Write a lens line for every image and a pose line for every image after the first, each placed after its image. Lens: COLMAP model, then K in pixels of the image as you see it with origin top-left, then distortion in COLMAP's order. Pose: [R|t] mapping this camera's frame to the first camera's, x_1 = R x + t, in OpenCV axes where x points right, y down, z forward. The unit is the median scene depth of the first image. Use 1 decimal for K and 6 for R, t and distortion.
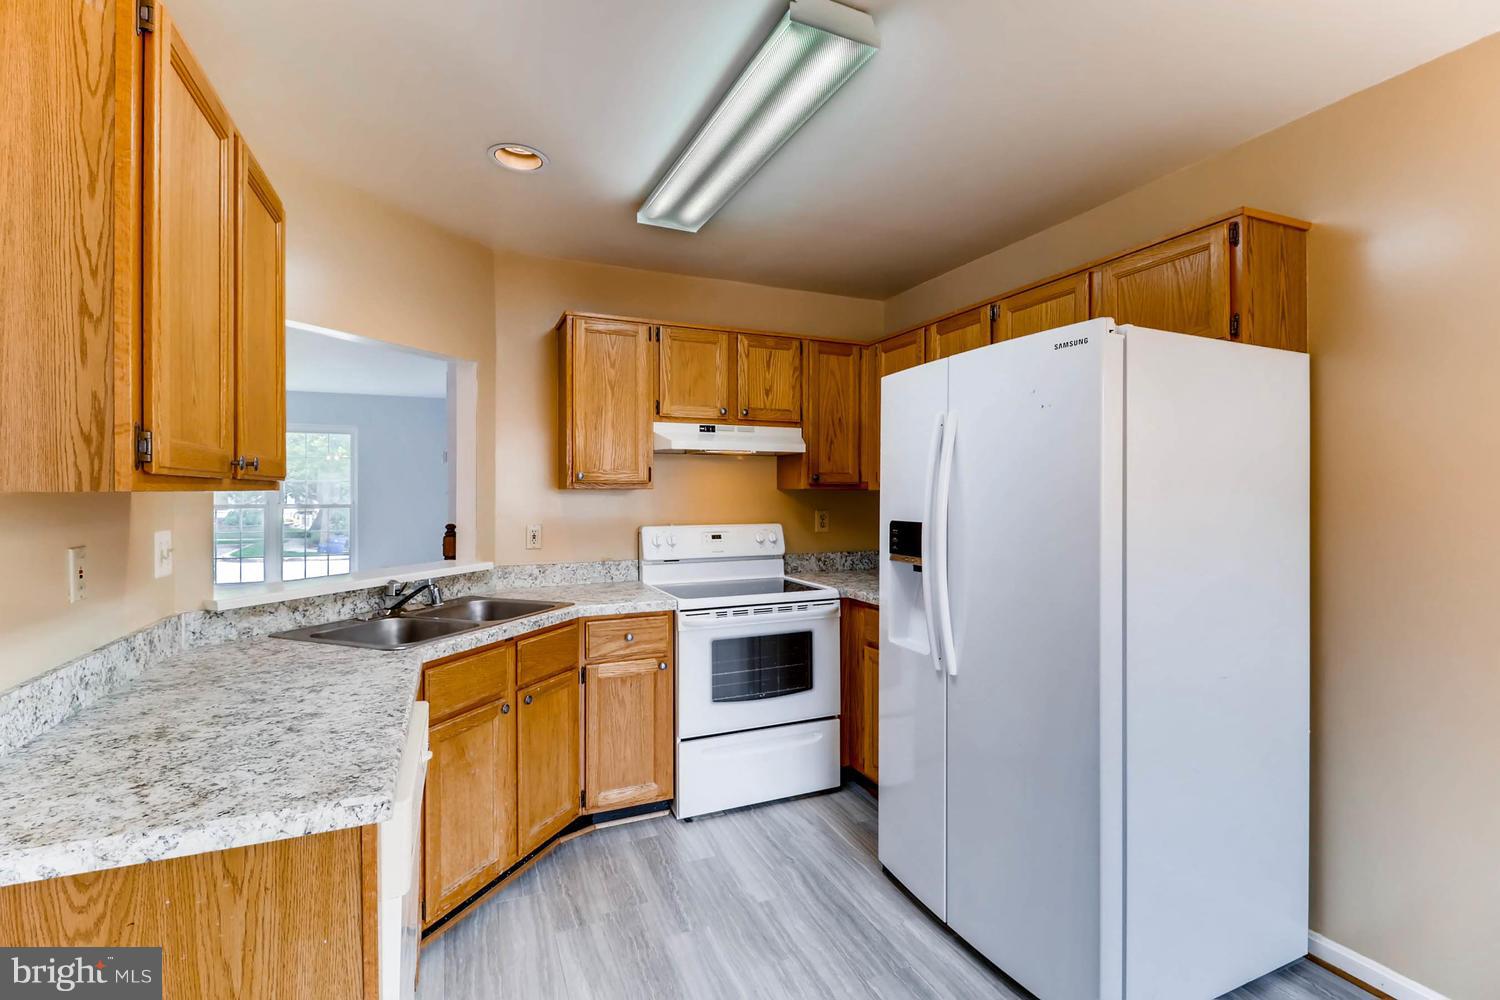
lens RADIAL K [[689.8, 0, 750.7], [0, 689.8, 492.3], [0, 0, 1]] dist [0.003818, -0.007362]
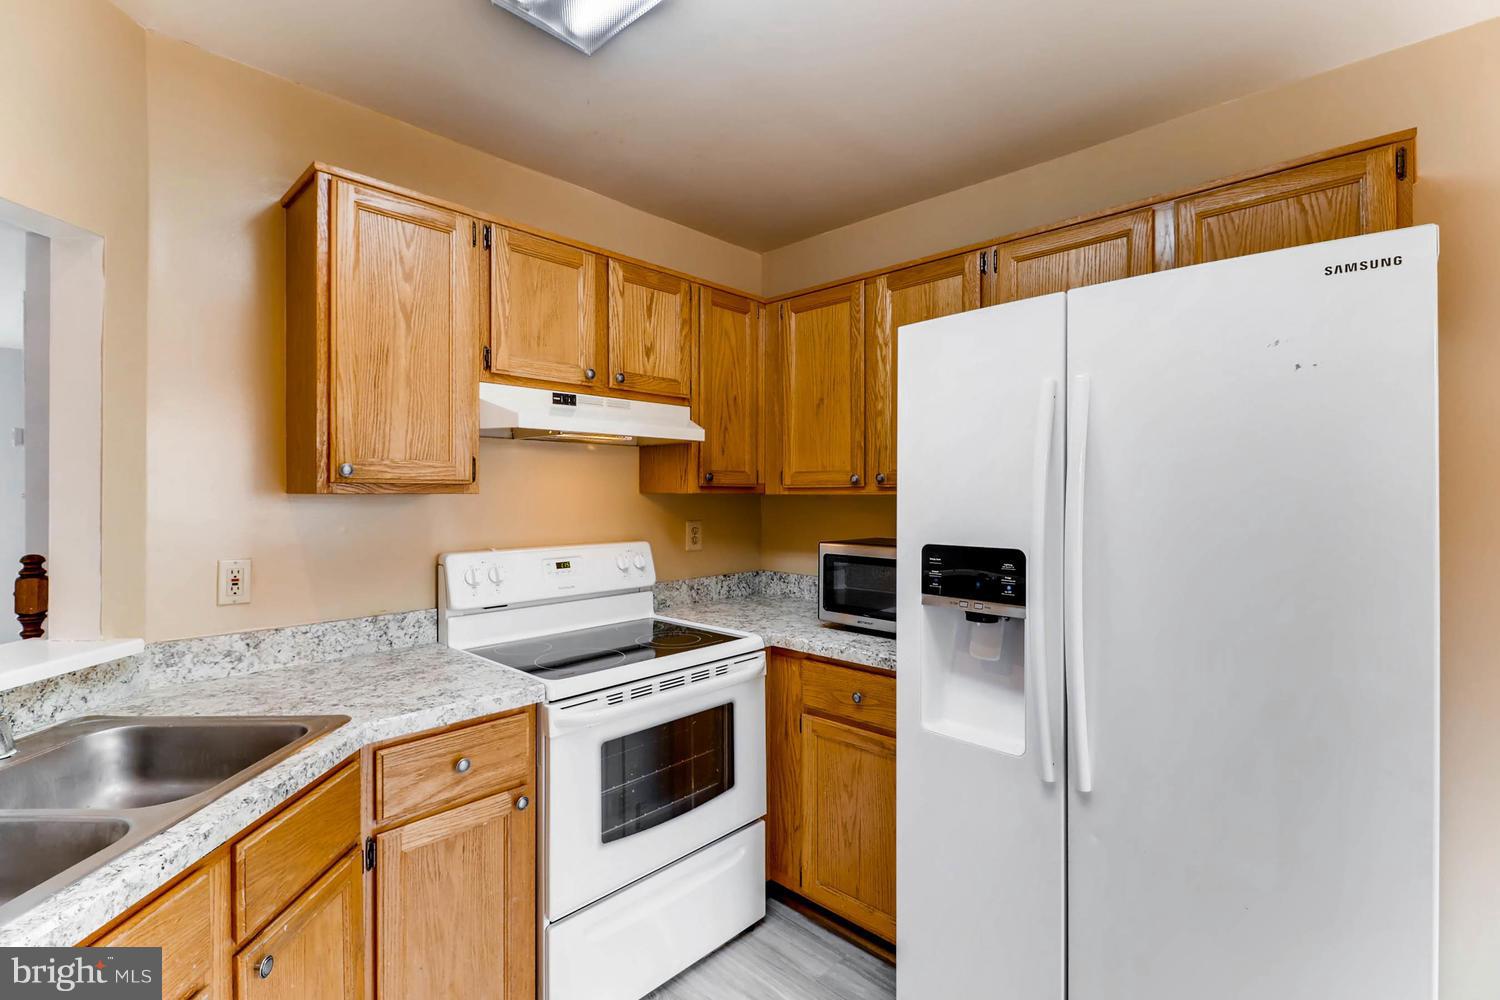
lens RADIAL K [[689.8, 0, 757.6], [0, 689.8, 493.6], [0, 0, 1]] dist [0.003818, -0.007362]
pose [[0.920344, 0.000500, 0.391109, -0.157548], [-0.000746, 1.000000, 0.000478, -0.005504], [-0.391108, -0.000732, 0.920344, 0.363392]]
